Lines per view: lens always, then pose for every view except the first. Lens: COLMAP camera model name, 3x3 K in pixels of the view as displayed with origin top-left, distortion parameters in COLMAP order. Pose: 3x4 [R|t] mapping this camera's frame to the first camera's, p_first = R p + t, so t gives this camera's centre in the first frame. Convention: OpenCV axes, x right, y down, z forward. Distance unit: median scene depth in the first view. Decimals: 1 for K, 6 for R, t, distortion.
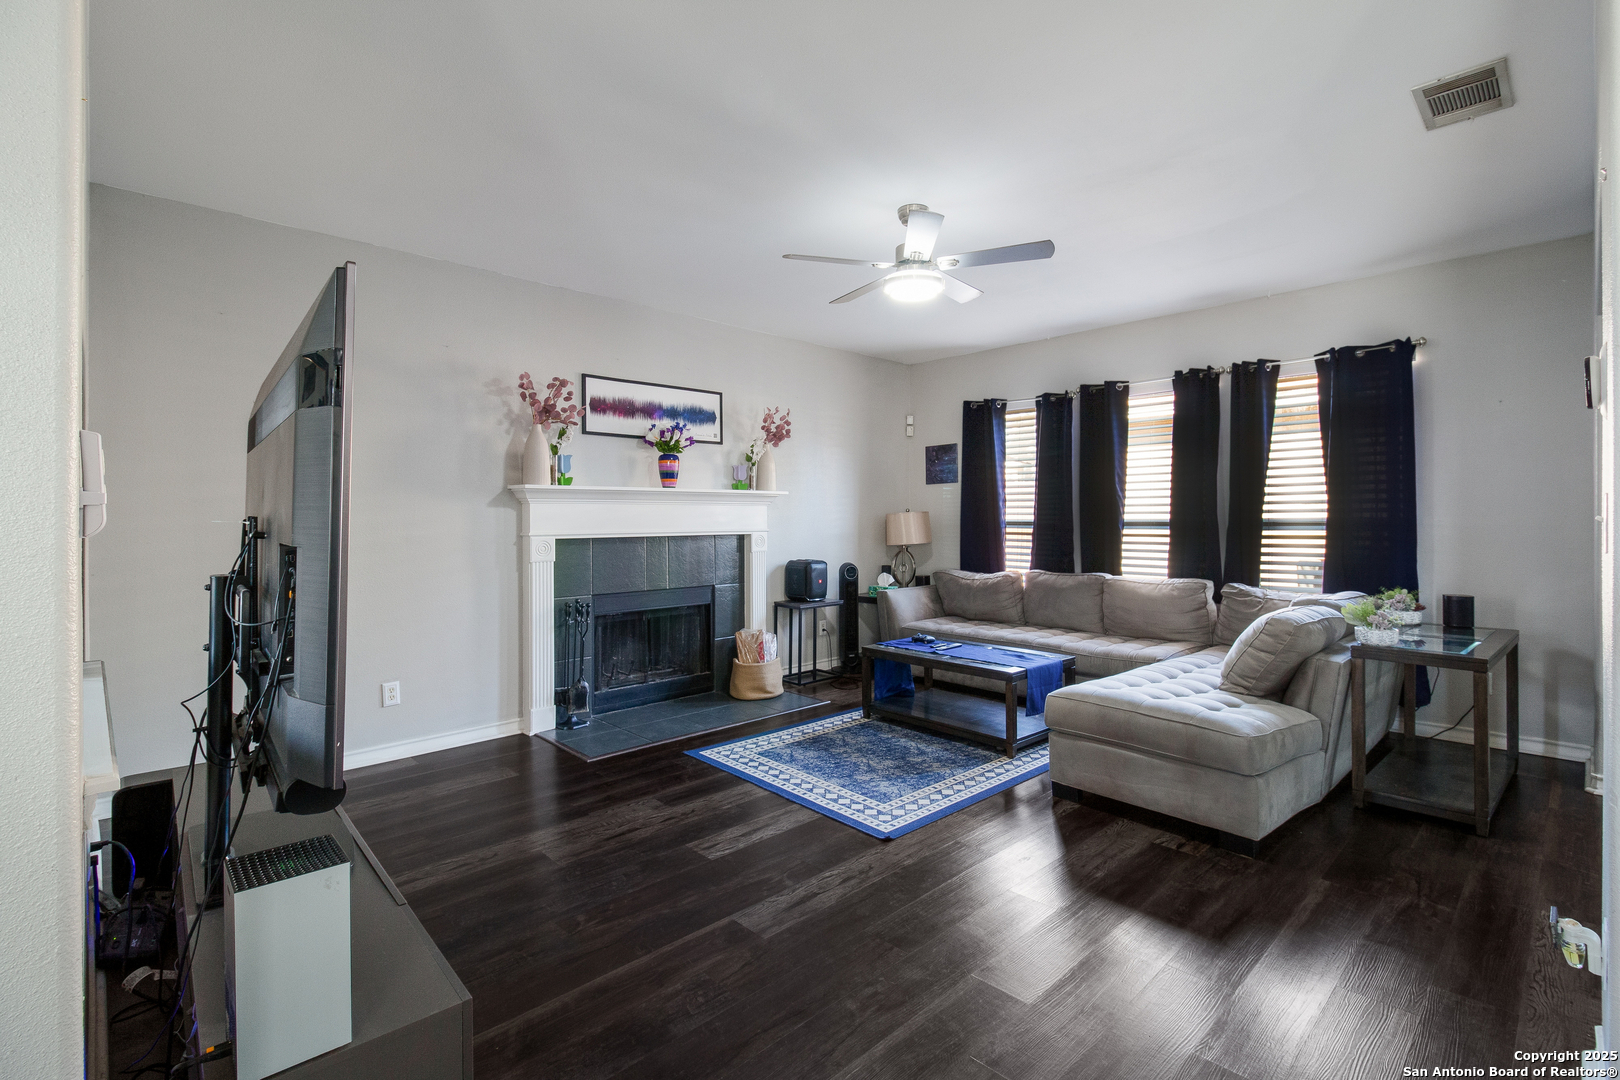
lens RADIAL K [[743.9, 0, 851.0], [0, 743.9, 518.8], [0, 0, 1]] dist [0.003260, -0.000386]
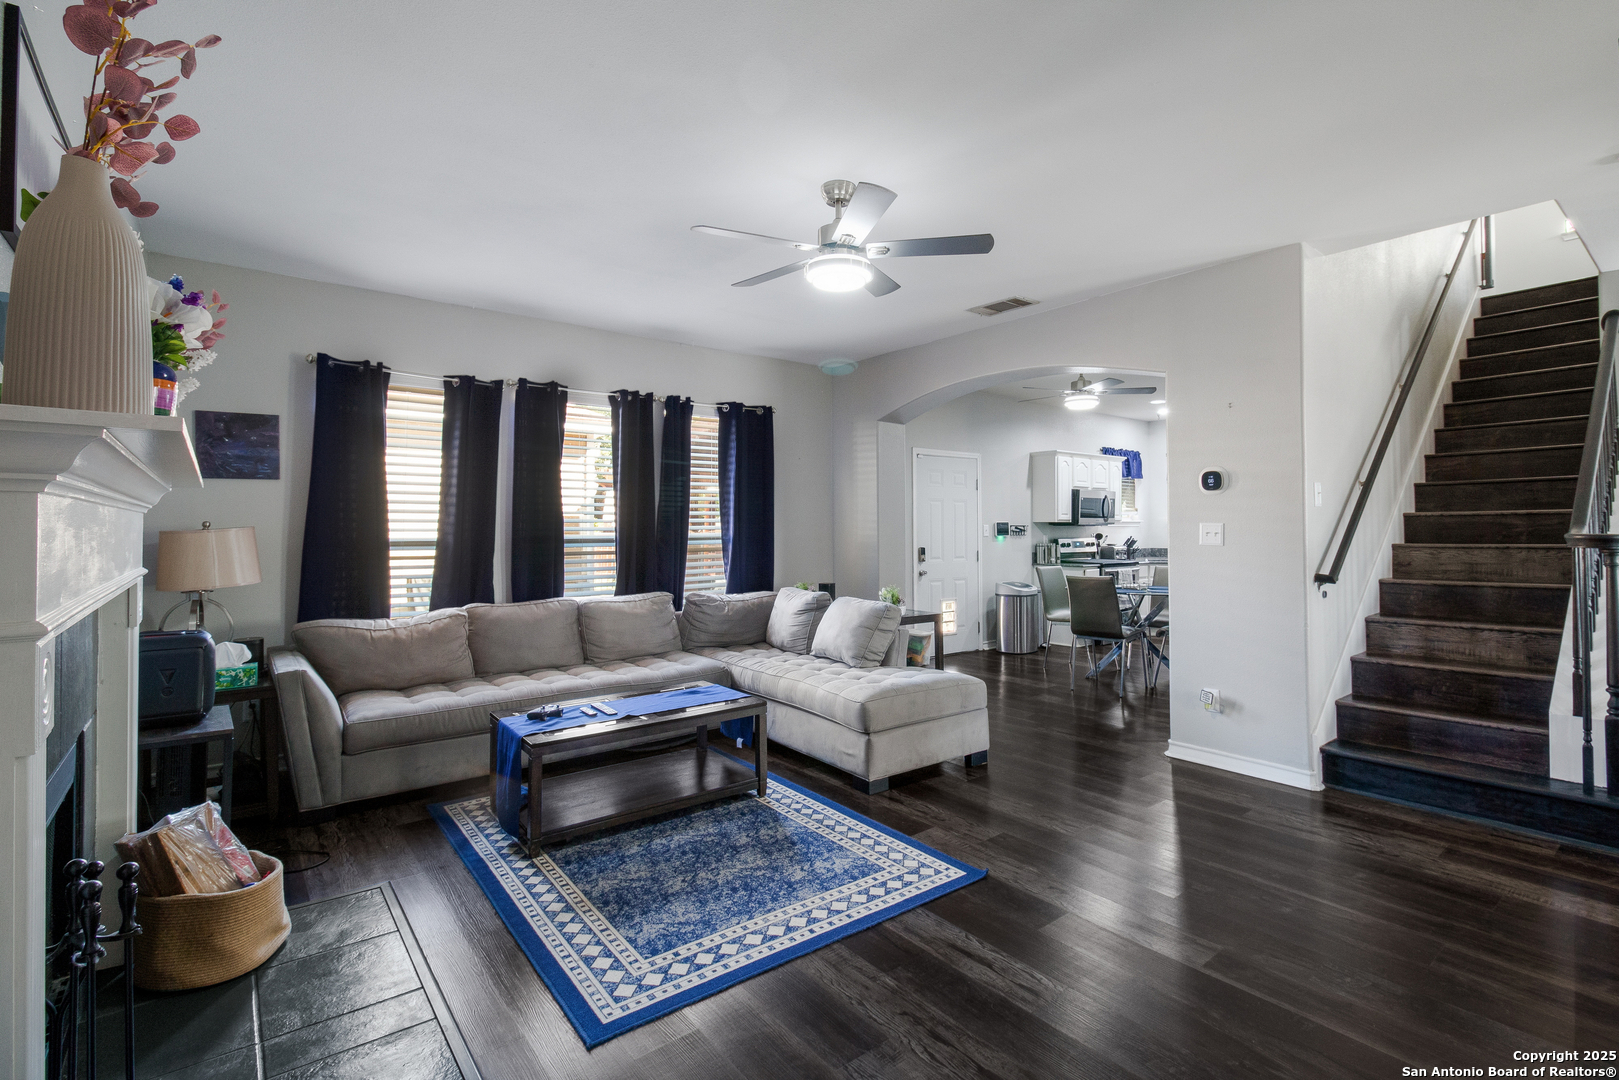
lens RADIAL K [[743.4, 0, 815.0], [0, 743.4, 509.0], [0, 0, 1]] dist [0.003260, -0.000386]
pose [[0.112874, 0.030892, 0.993129, -0.687728], [0.009606, 0.999436, -0.032180, -0.001148], [-0.993563, 0.013172, 0.112514, 0.820808]]
